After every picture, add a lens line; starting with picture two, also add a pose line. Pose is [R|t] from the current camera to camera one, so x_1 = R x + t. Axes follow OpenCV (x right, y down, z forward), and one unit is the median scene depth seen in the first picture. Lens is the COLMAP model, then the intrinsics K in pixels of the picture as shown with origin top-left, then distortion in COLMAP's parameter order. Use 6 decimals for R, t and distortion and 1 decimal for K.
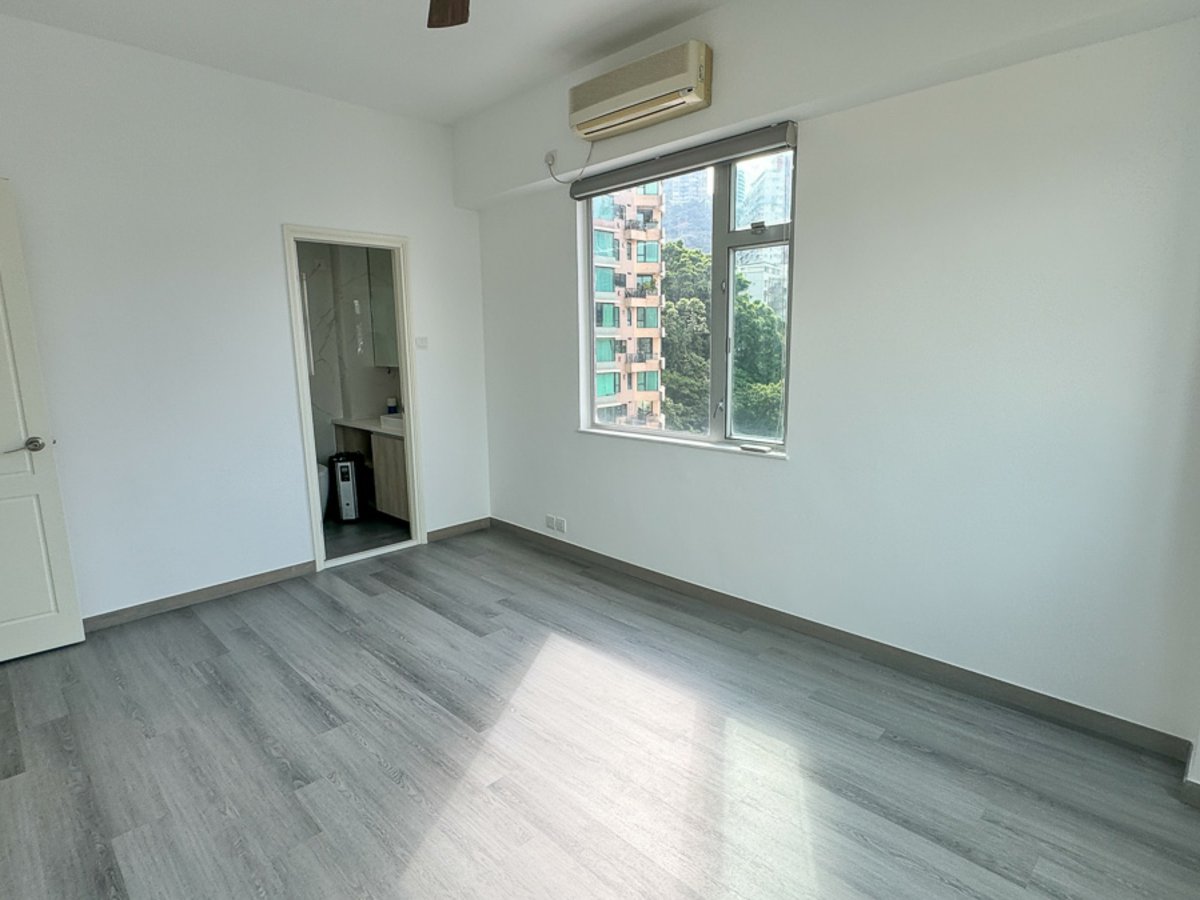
lens RADIAL K [[640.8, 0, 603.2], [0, 640.8, 451.7], [0, 0, 1]] dist [-0.000648, 0.001530]
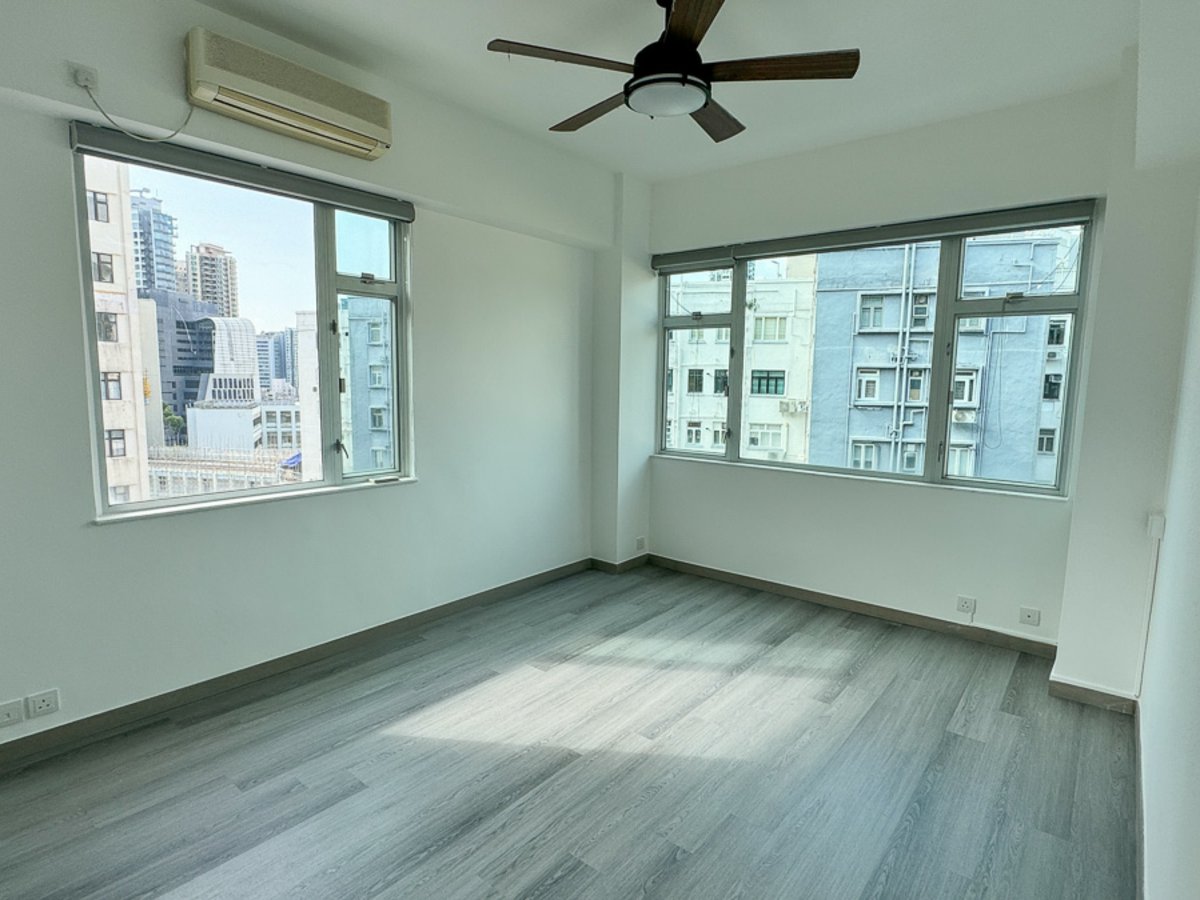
lens RADIAL K [[640.8, 0, 603.2], [0, 640.8, 451.7], [0, 0, 1]] dist [-0.000648, 0.001530]
pose [[-0.103999, -0.104093, 0.989115, -1.067302], [0.154565, 0.980734, 0.119462, -0.151542], [-0.982494, 0.165306, -0.085906, 0.879713]]
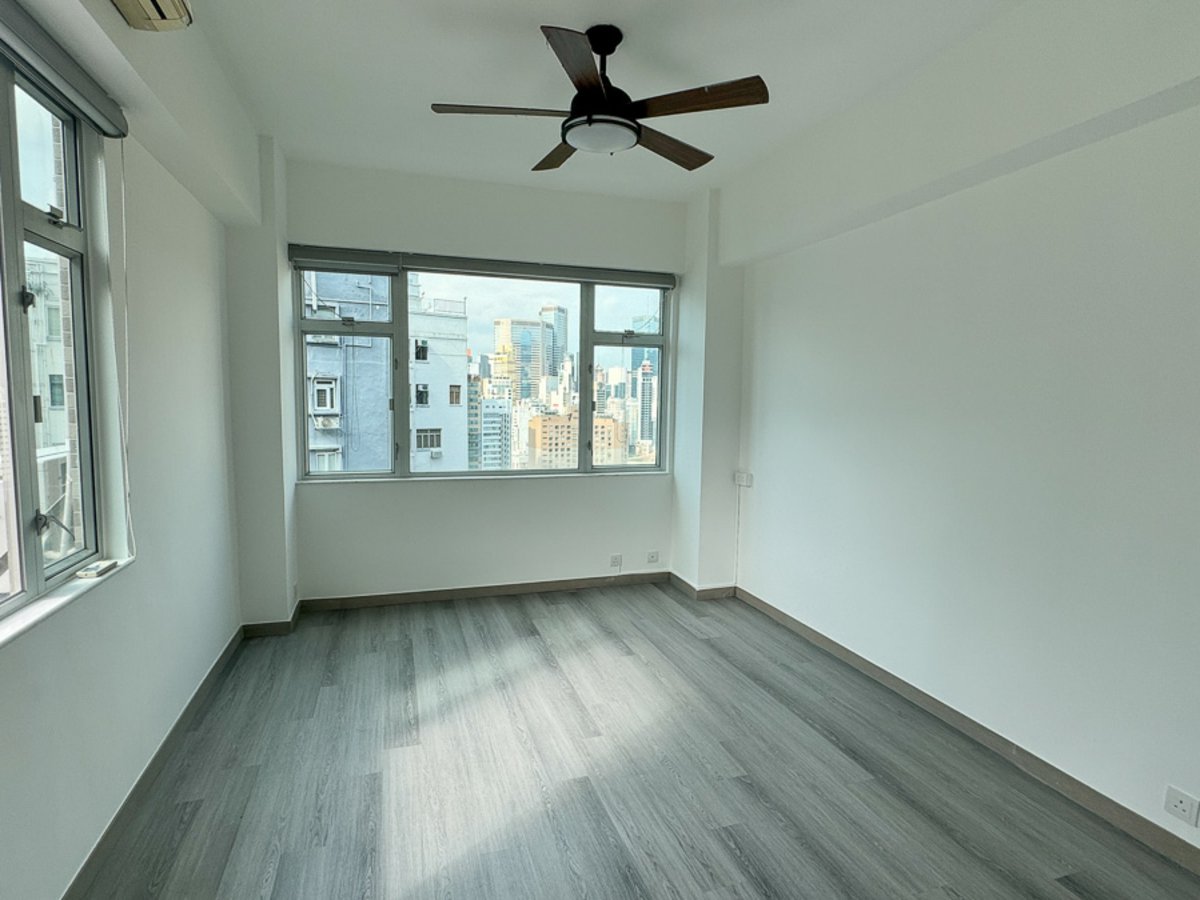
lens RADIAL K [[640.8, 0, 603.2], [0, 640.8, 451.7], [0, 0, 1]] dist [-0.000648, 0.001530]
pose [[-0.892984, -0.039564, 0.448345, -0.595181], [0.073667, 0.969848, 0.232310, -0.277916], [-0.444018, 0.240477, -0.863145, 1.585388]]
